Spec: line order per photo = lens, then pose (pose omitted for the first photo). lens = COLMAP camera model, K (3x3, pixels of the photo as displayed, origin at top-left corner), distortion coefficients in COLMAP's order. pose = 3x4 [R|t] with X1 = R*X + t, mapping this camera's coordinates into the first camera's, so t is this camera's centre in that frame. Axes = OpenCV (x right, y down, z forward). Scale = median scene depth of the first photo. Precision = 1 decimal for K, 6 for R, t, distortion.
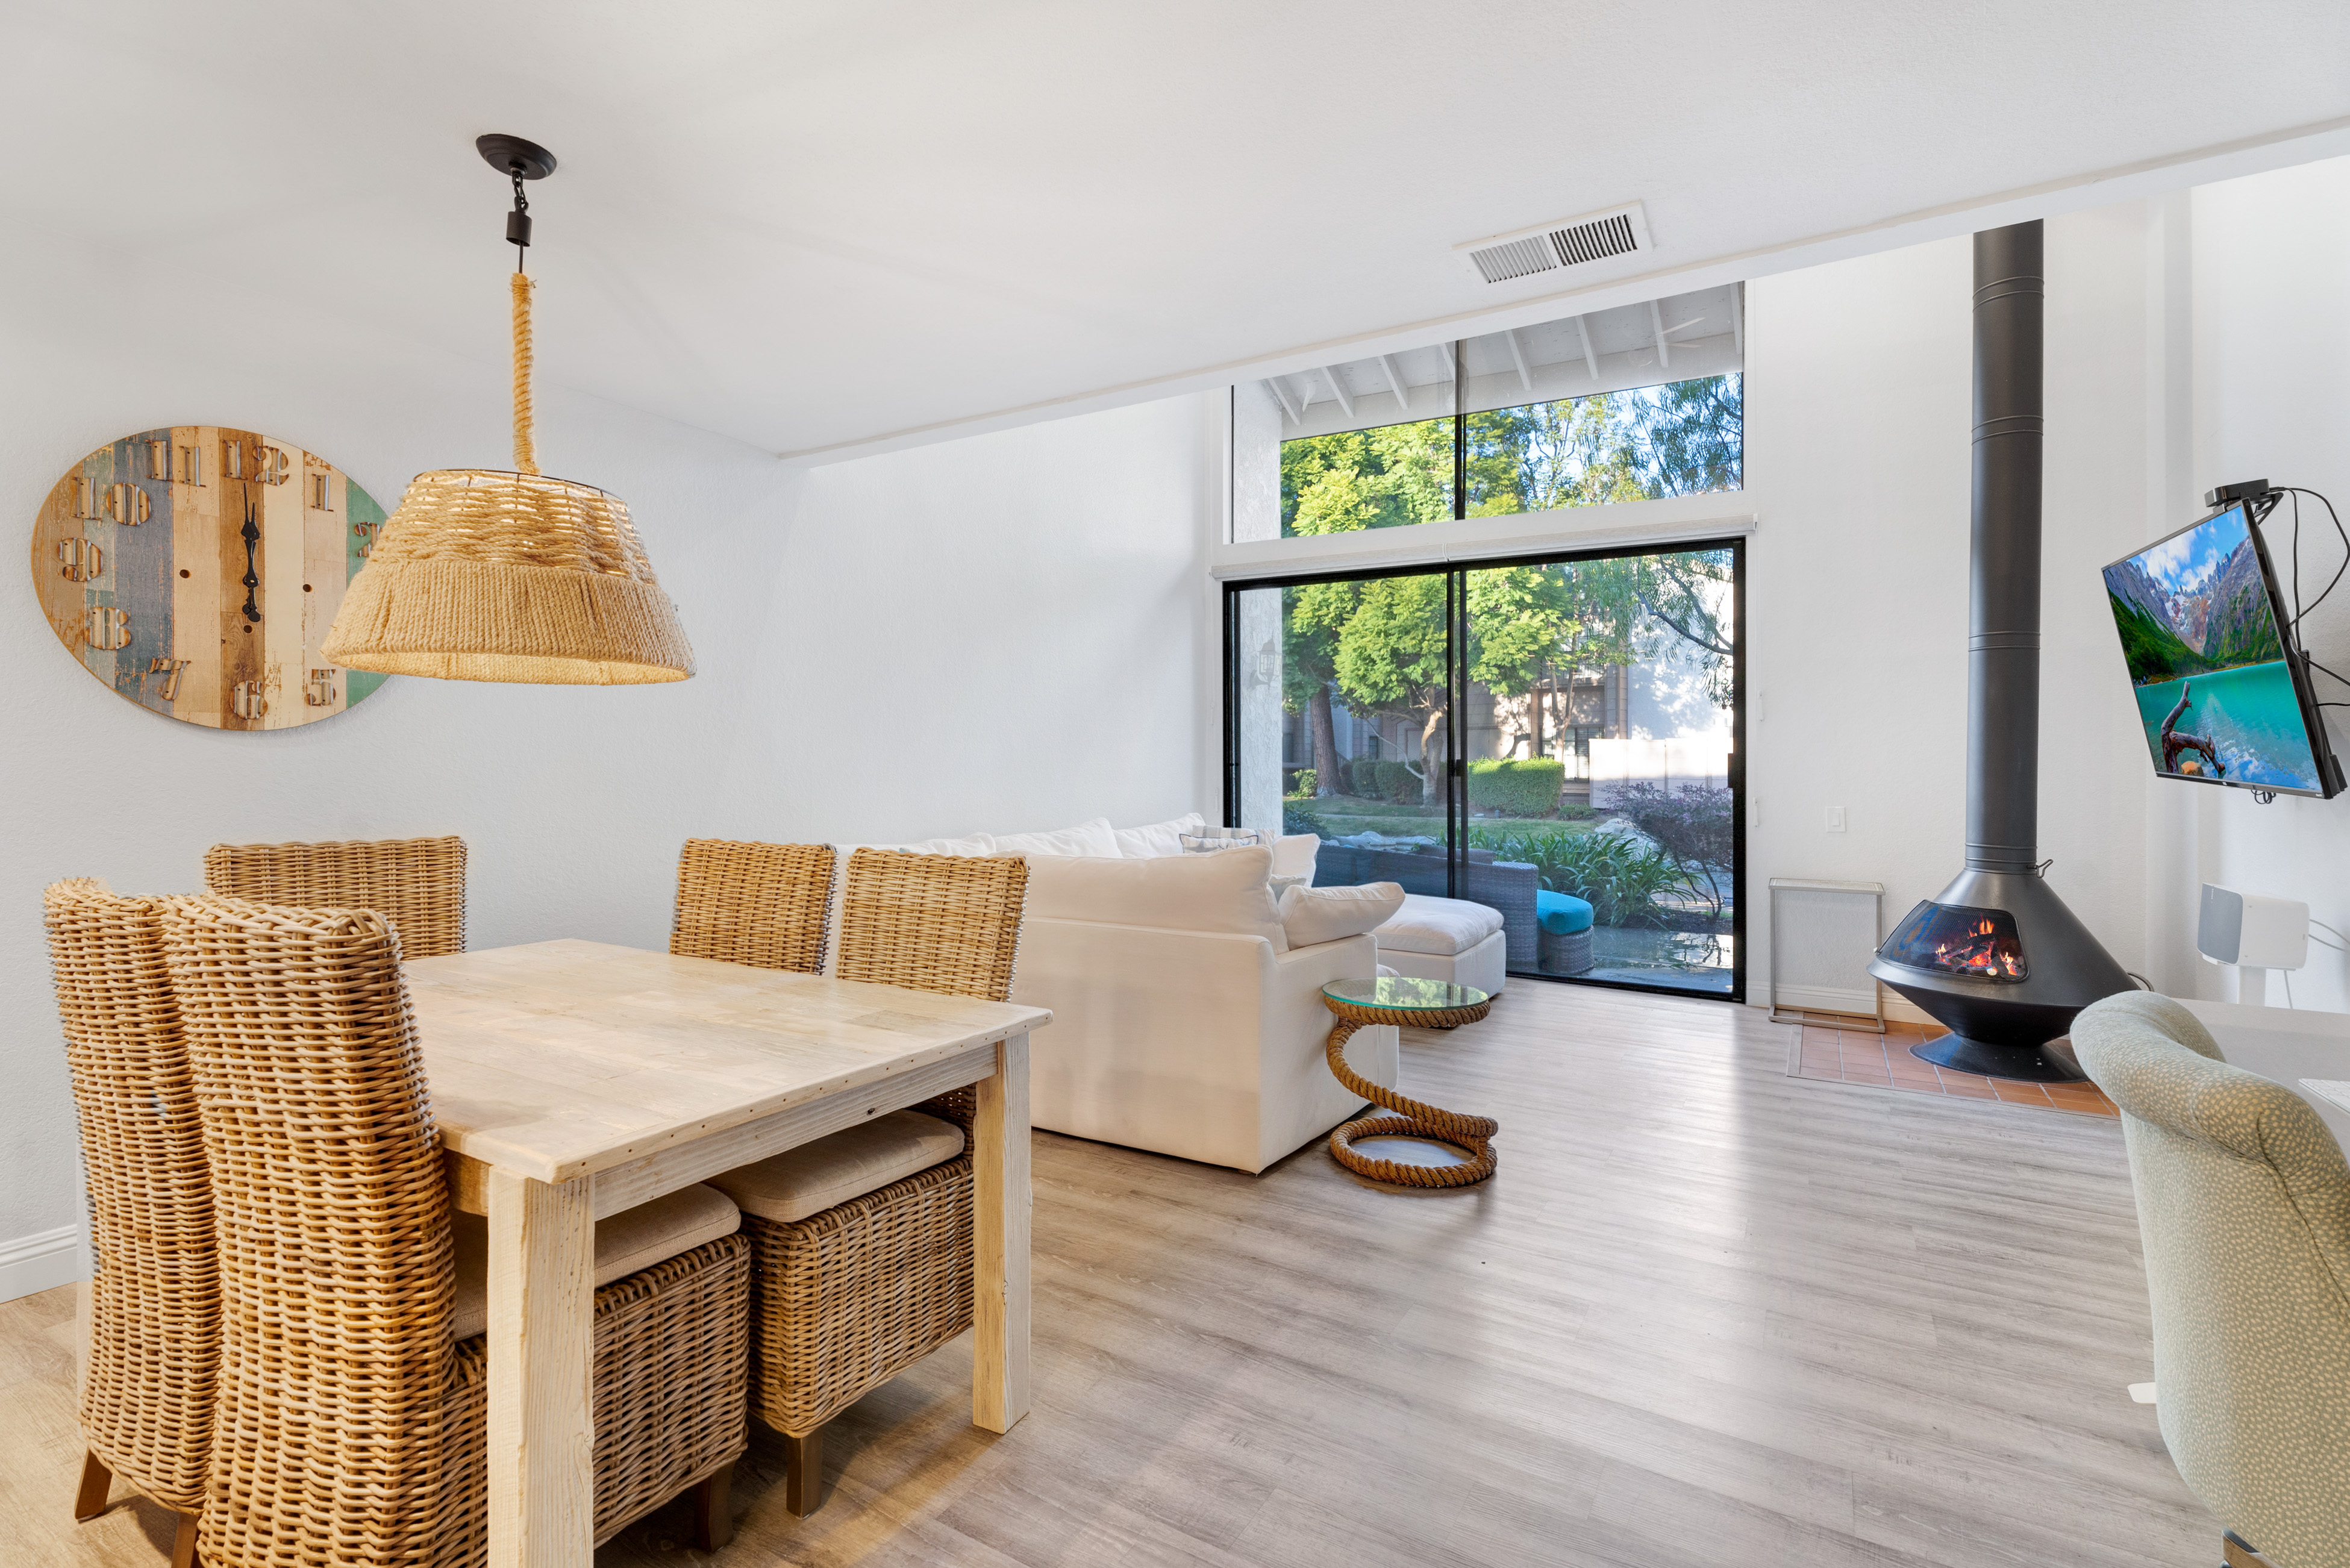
lens RADIAL K [[1051.9, 0, 1175.5], [0, 1051.9, 755.6], [0, 0, 1]] dist [0.000962, 0.000080]
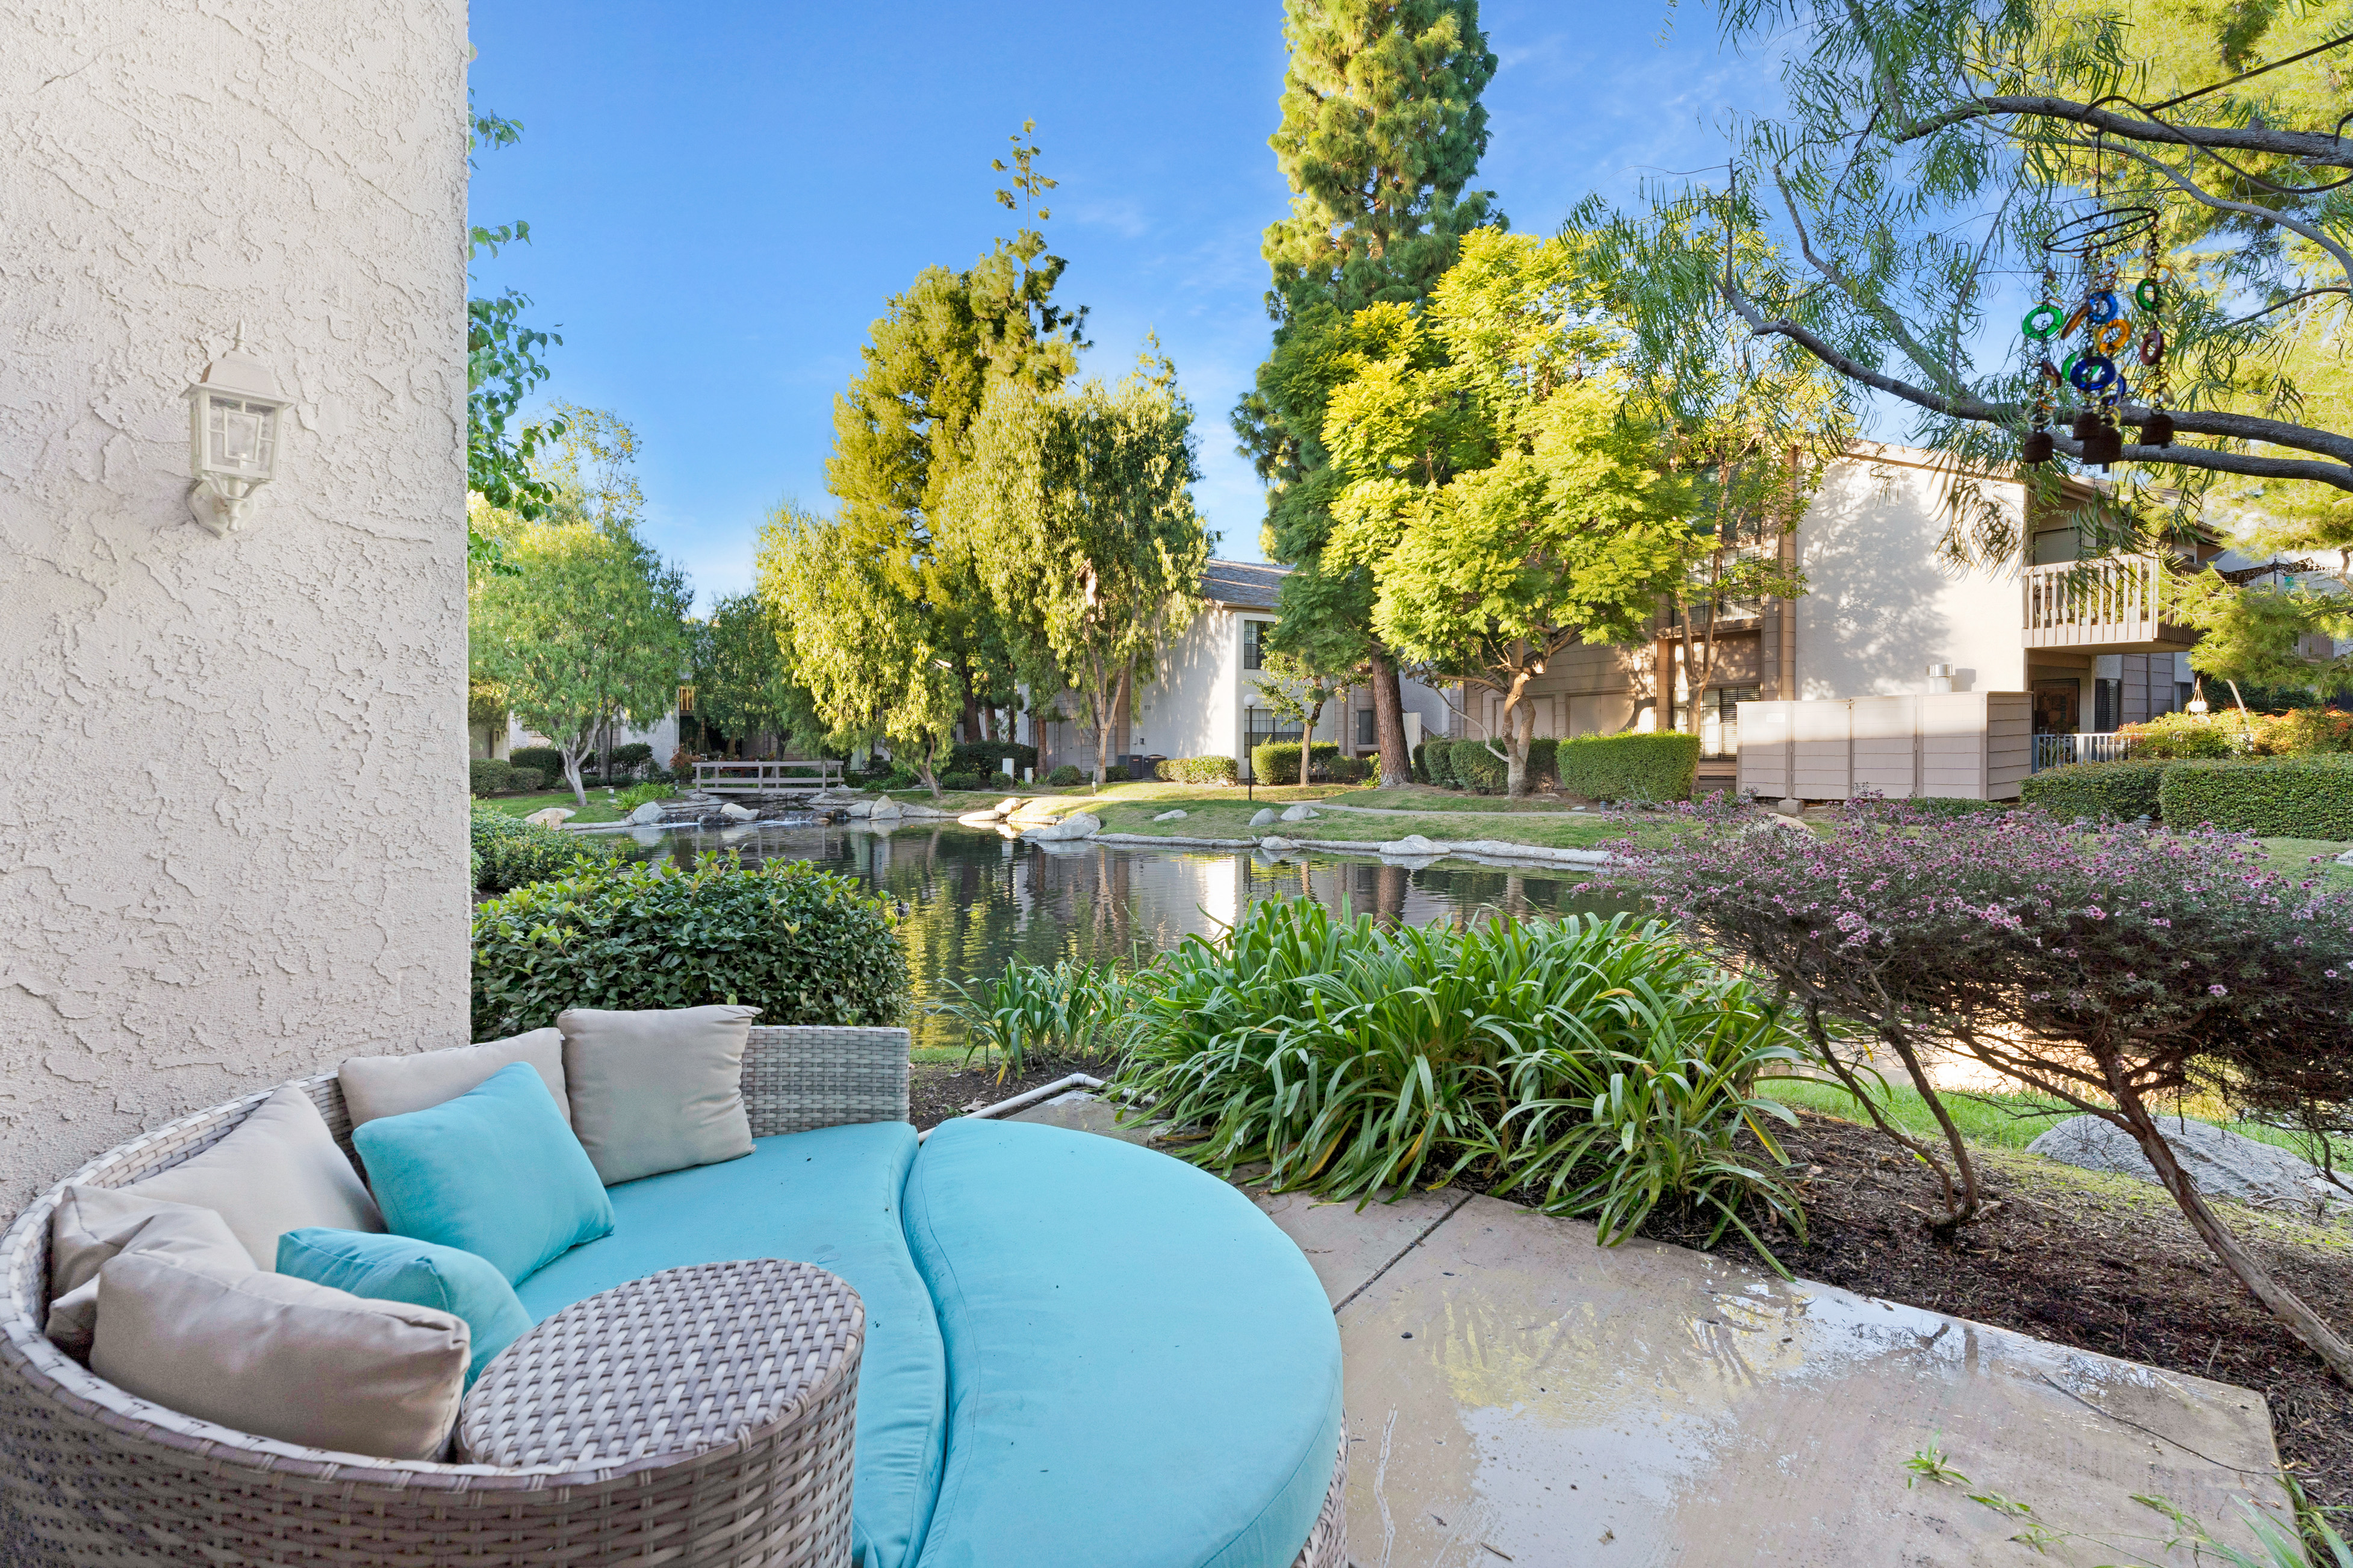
lens RADIAL K [[1051.7, 0, 1117.2], [0, 1051.7, 814.8], [0, 0, 1]] dist [0.000824, 0.000345]
pose [[0.982164, -0.015326, -0.187402, 0.376817], [0.028119, 0.997437, 0.065795, 0.007461], [0.185913, -0.069891, 0.980077, 0.704252]]
